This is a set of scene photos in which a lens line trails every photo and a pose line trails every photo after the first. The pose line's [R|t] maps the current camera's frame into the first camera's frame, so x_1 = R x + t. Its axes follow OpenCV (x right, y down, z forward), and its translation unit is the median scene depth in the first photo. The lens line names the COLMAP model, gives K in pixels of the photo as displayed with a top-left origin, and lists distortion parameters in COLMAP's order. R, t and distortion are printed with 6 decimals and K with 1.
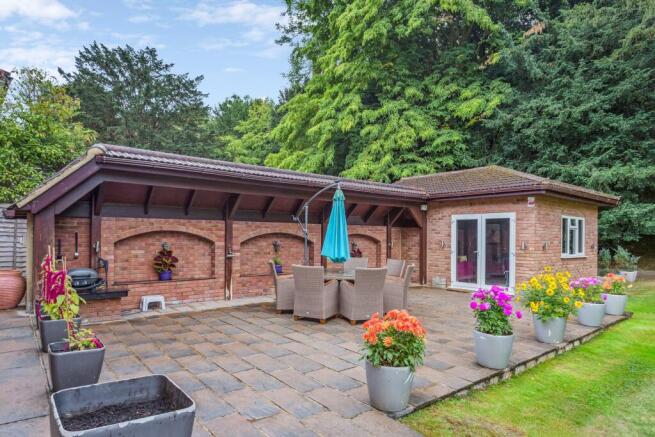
lens RADIAL K [[397.1, 0, 331.5], [0, 397.1, 241.6], [0, 0, 1]] dist [-0.040409, -0.000488]
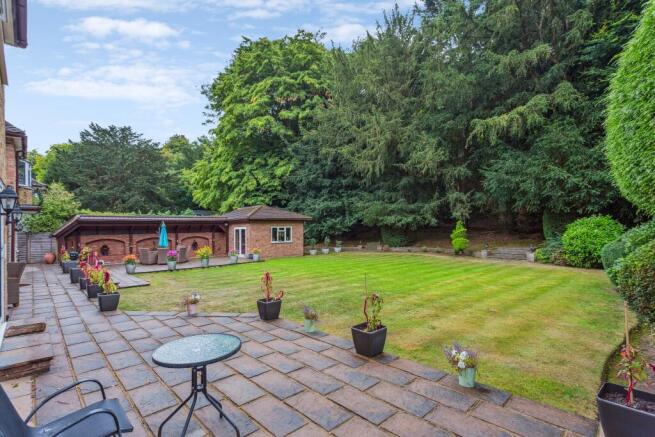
lens RADIAL K [[313.0, 0, 327.5], [0, 313.0, 218.0], [0, 0, 1]] dist [-0.002427, 0.001241]
pose [[0.997028, -0.026390, 0.072383, 0.449484], [0.029531, 0.998653, -0.042671, -0.014174], [-0.071160, 0.044682, 0.996464, -0.615456]]
